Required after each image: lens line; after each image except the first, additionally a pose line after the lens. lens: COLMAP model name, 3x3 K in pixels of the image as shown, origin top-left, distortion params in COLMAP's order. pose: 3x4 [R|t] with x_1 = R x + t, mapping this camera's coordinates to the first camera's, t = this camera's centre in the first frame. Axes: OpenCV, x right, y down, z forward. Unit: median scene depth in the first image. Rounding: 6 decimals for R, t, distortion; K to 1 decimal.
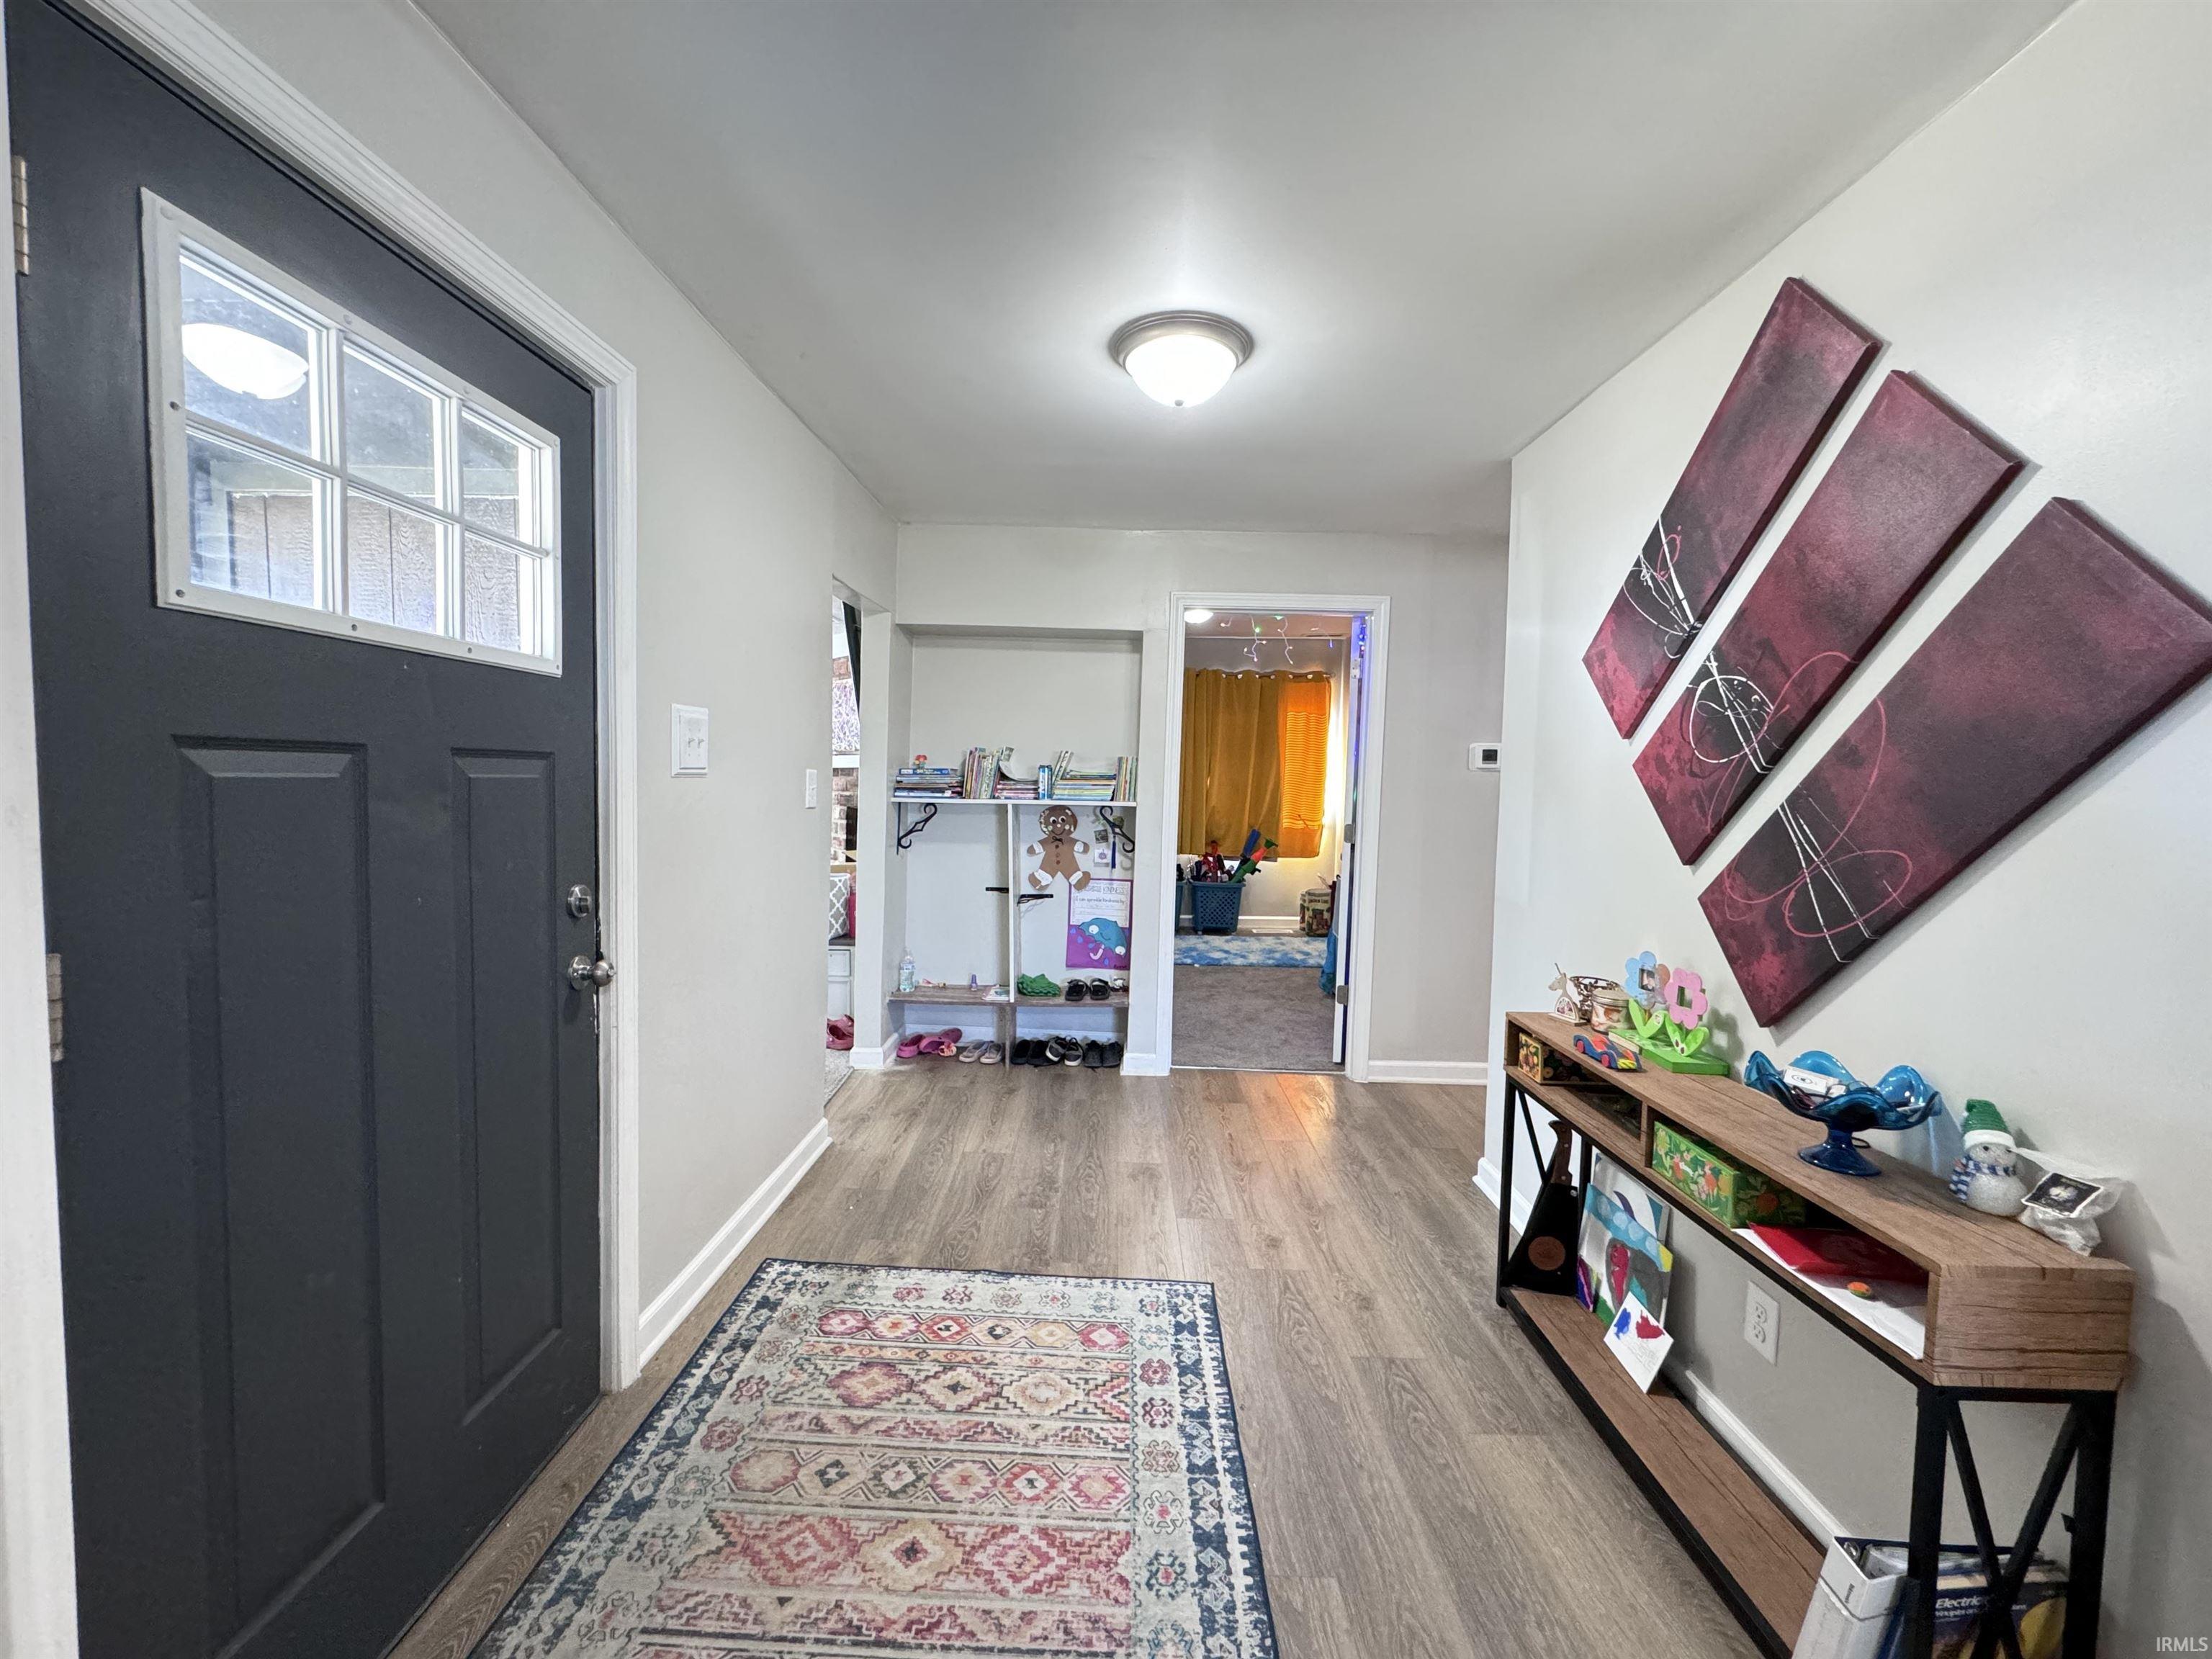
lens RADIAL K [[884.5, 0, 1108.1], [0, 884.5, 825.2], [0, 0, 1]] dist [-0.001873, 0.000759]
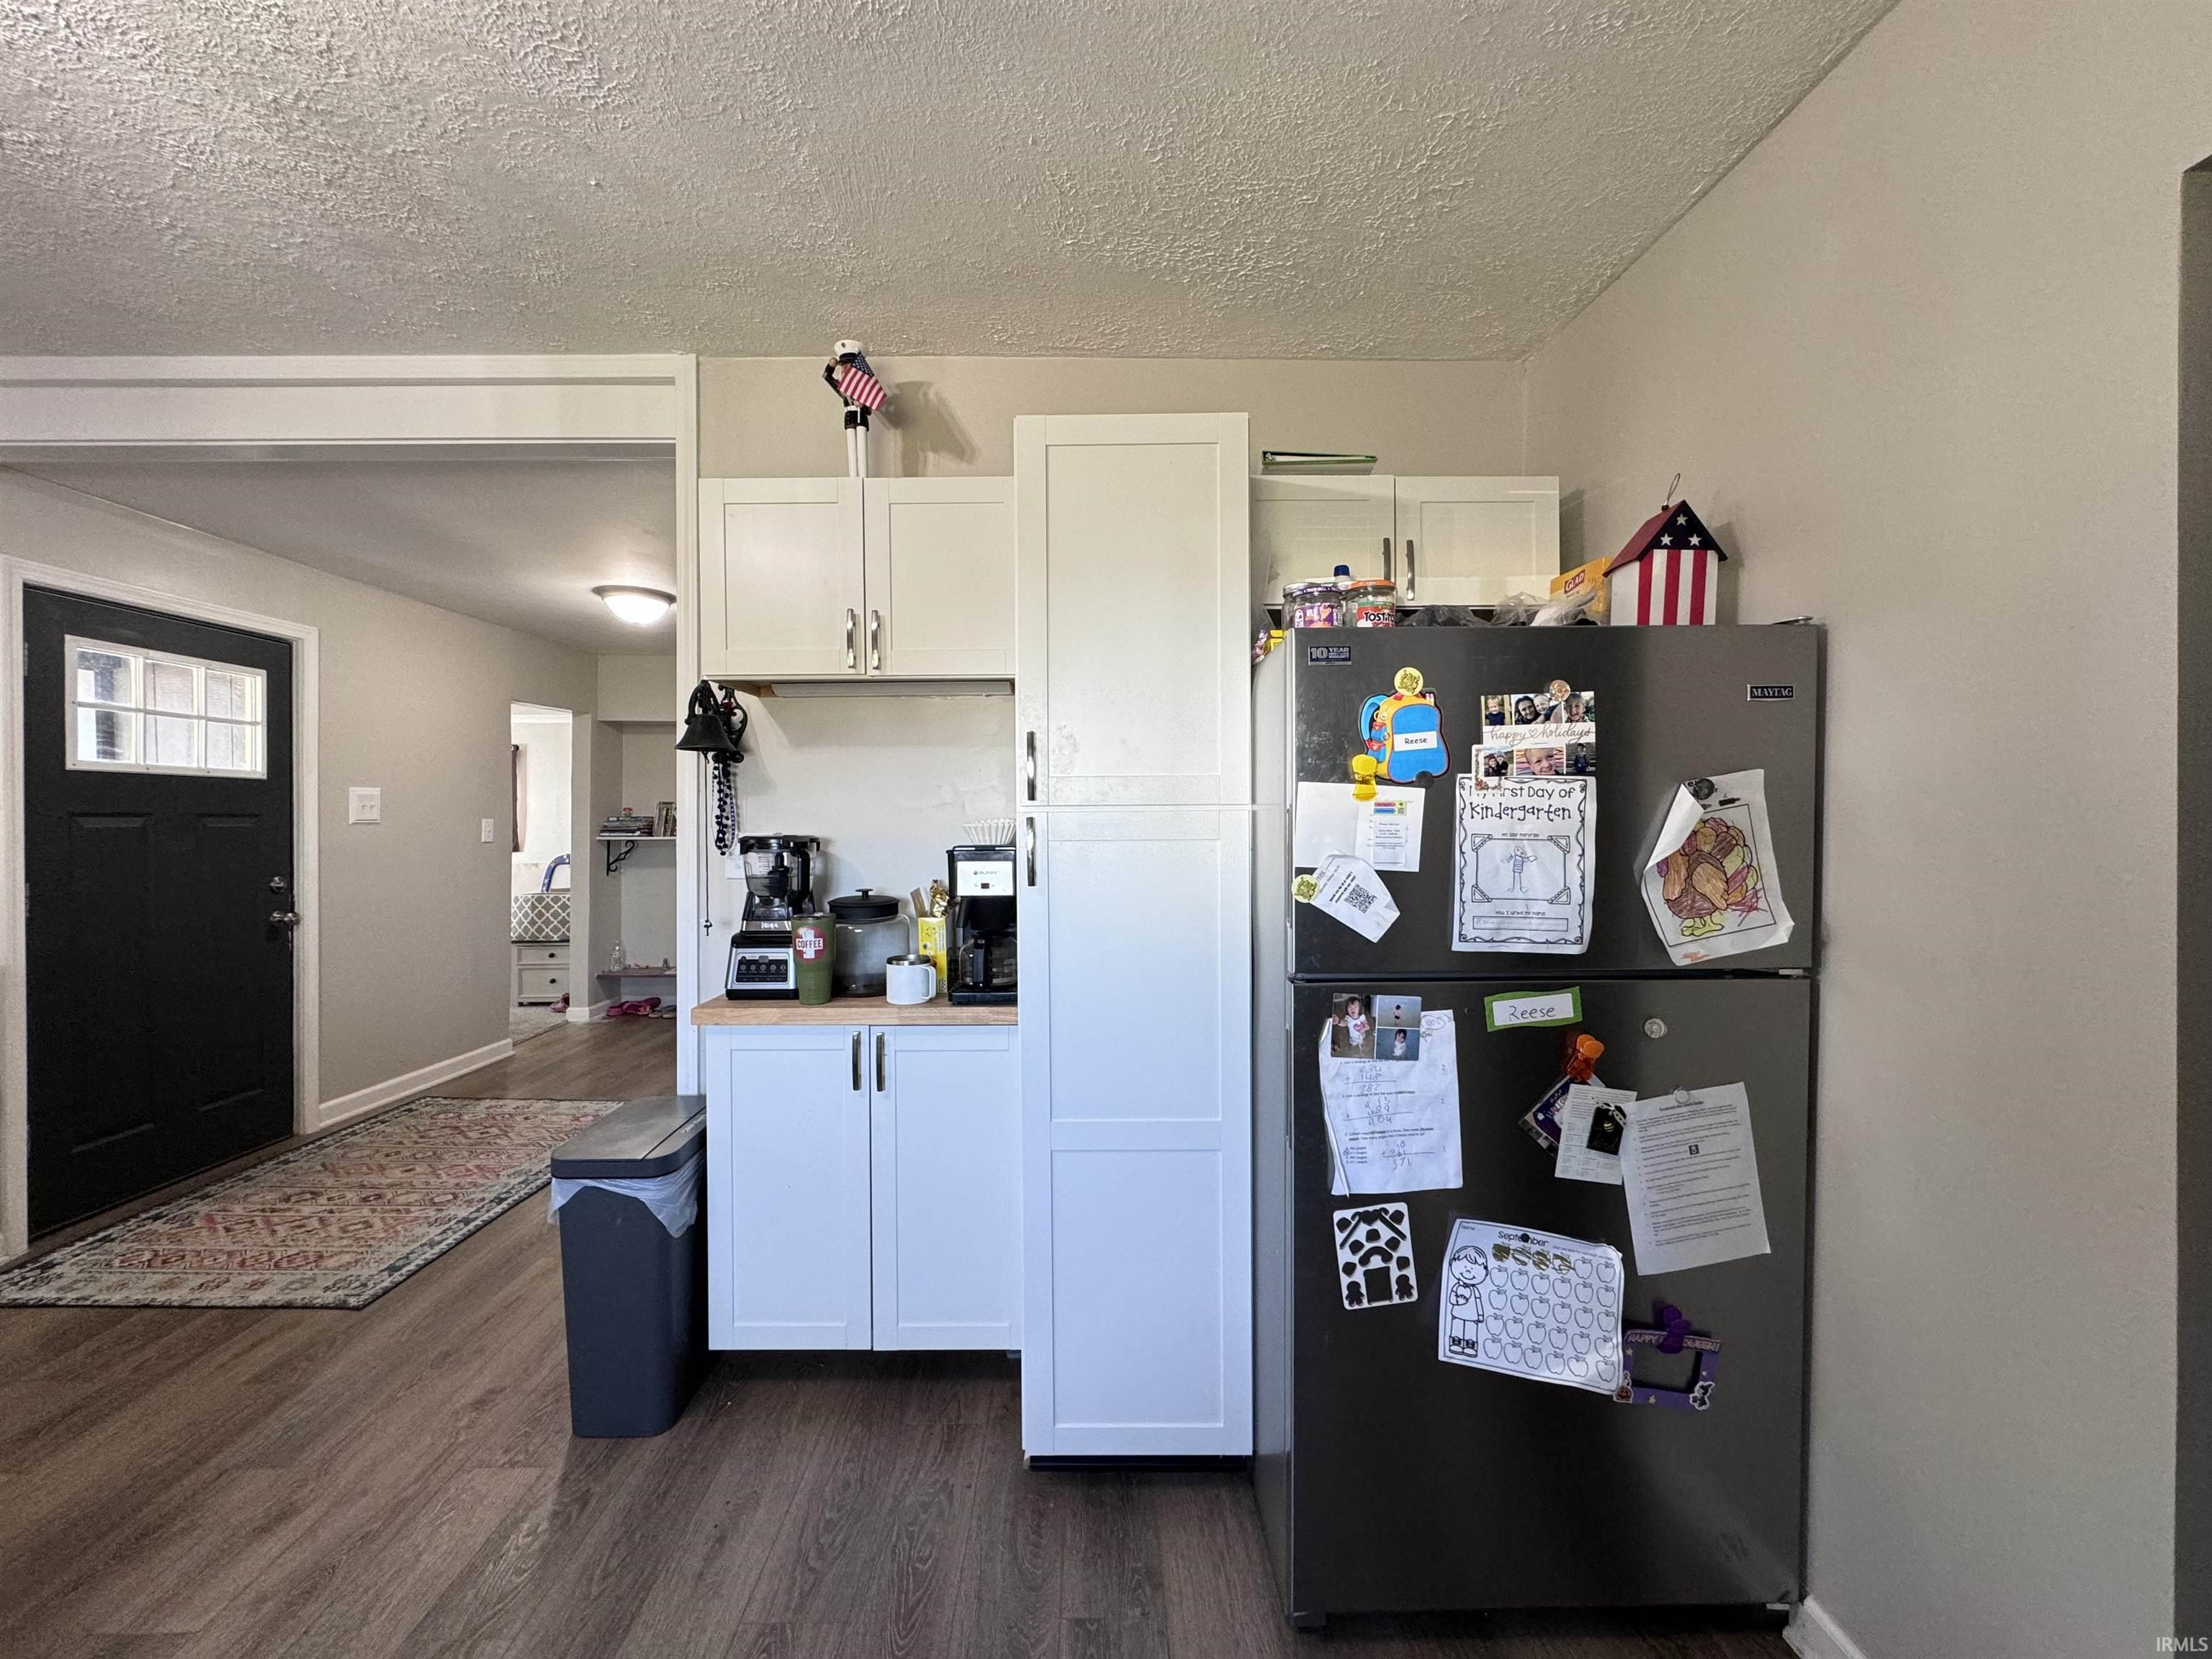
lens RADIAL K [[884.5, 0, 1106.4], [0, 884.5, 826.3], [0, 0, 1]] dist [-0.001873, 0.000759]
pose [[0.999492, -0.021996, 0.023062, 1.059189], [0.023050, 0.998653, -0.046479, 0.072705], [-0.022009, 0.046987, 0.998653, -0.917302]]
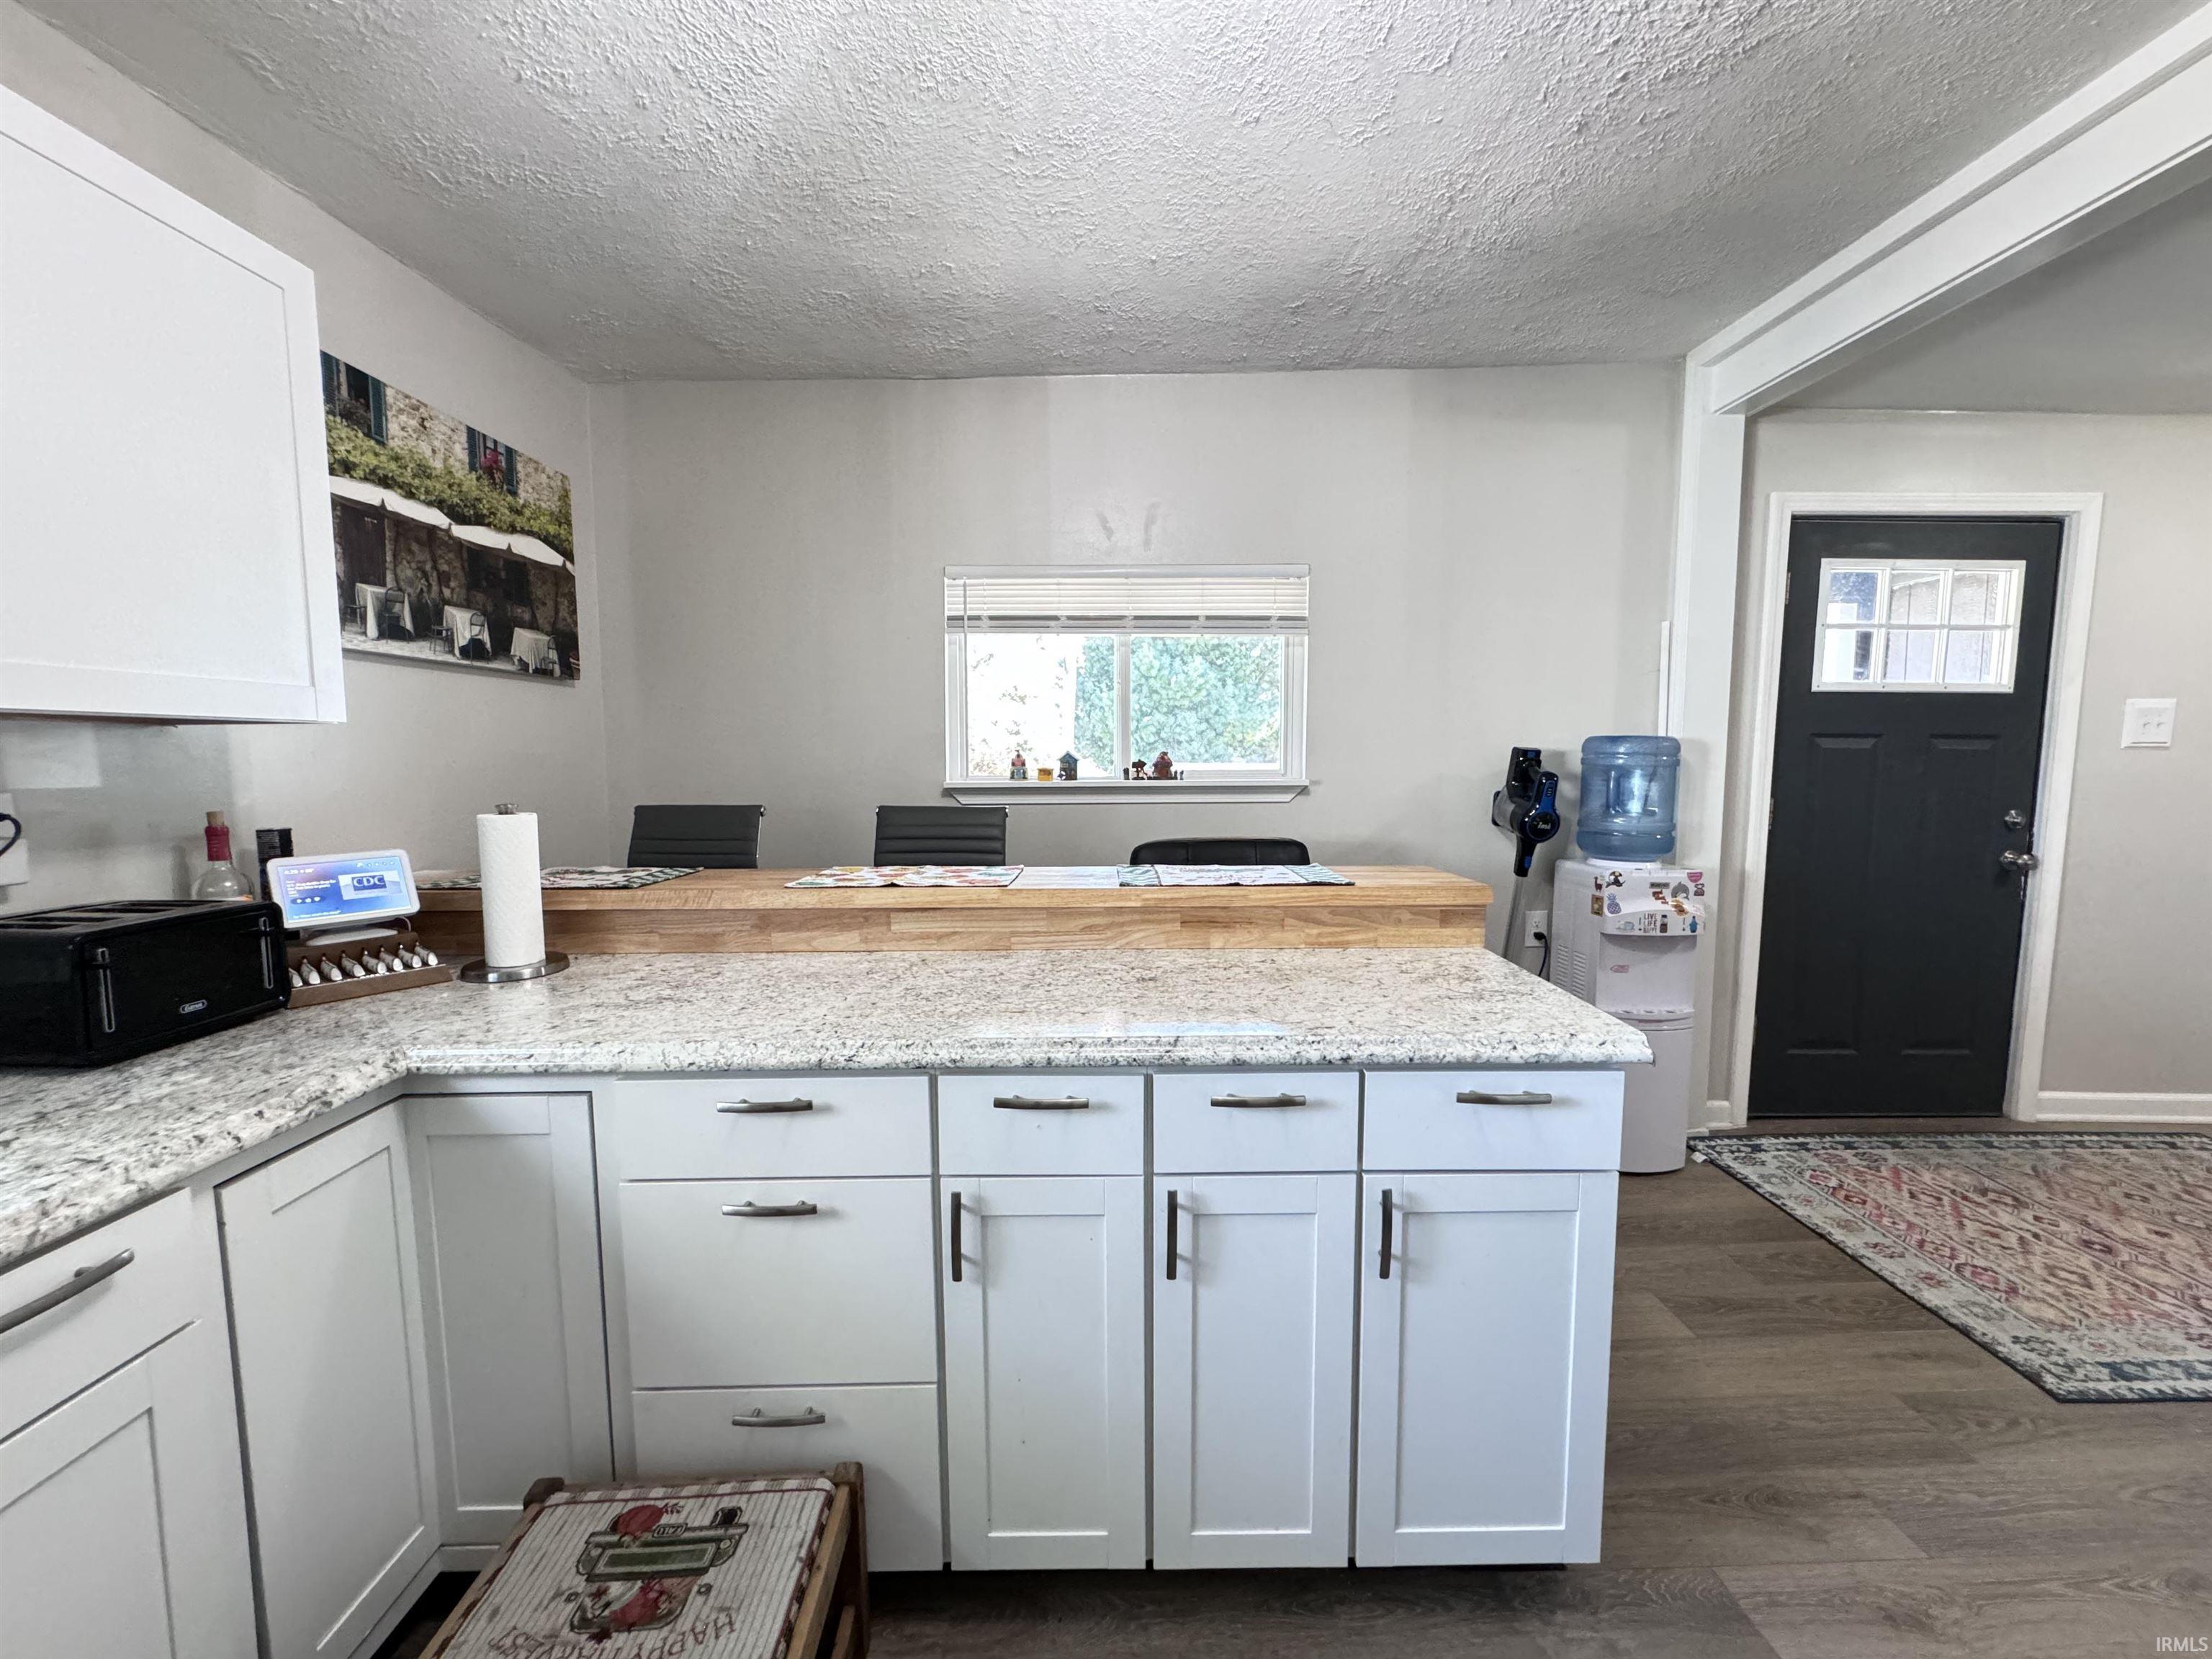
lens RADIAL K [[884.5, 0, 1105.5], [0, 884.5, 827.5], [0, 0, 1]] dist [-0.001873, 0.000759]
pose [[0.030619, 0.066111, -0.997342, 0.881888], [-0.060566, 0.996099, 0.064170, 0.079230], [0.997694, 0.058441, 0.034504, -0.692592]]
